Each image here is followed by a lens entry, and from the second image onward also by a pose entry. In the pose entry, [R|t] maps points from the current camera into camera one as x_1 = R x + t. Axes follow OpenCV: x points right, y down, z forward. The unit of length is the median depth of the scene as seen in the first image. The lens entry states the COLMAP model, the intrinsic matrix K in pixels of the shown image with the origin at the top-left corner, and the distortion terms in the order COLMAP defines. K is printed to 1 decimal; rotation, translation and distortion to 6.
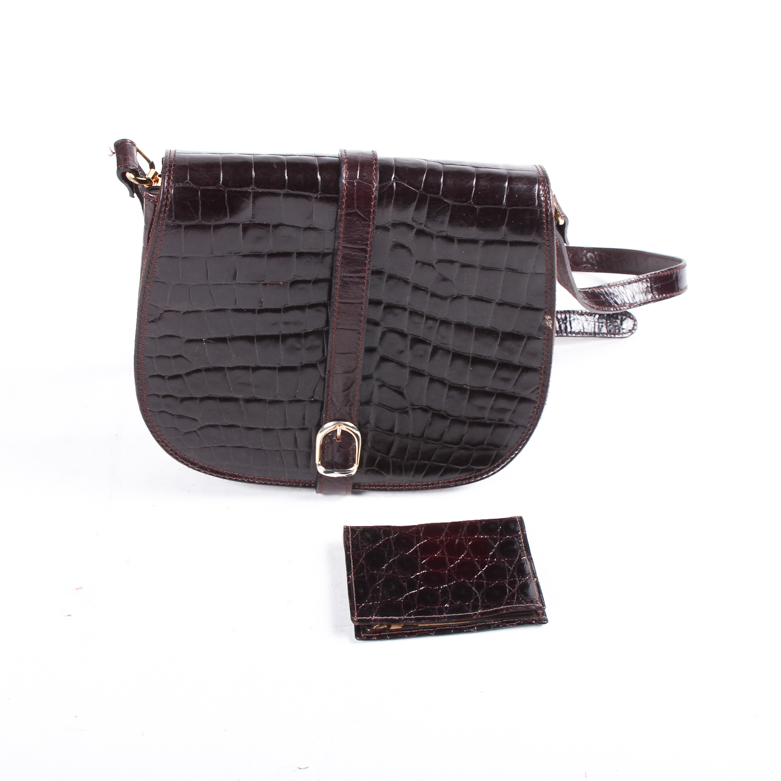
lens RADIAL K [[1426.0, 0, 390.5], [0, 1426.0, 390.5], [0, 0, 1]] dist [-0.095595, 0.143667]
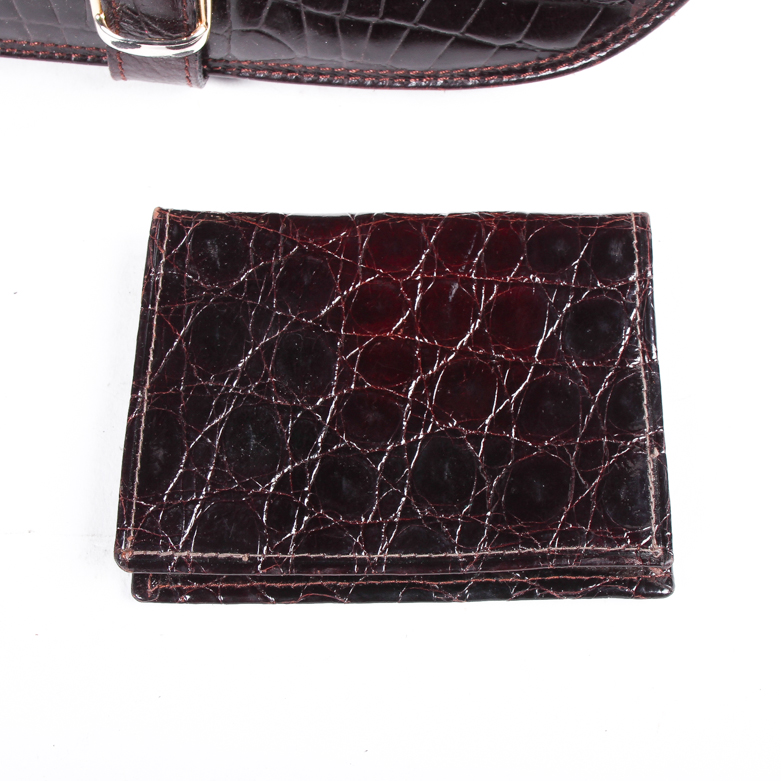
lens RADIAL K [[1426.0, 0, 390.5], [0, 1426.0, 390.5], [0, 0, 1]] dist [-0.095595, 0.143667]
pose [[0.993807, 0.090708, -0.064188, 0.056279], [-0.046007, 0.861675, 0.505370, -0.053275], [0.101150, -0.499287, 0.860512, 0.680572]]
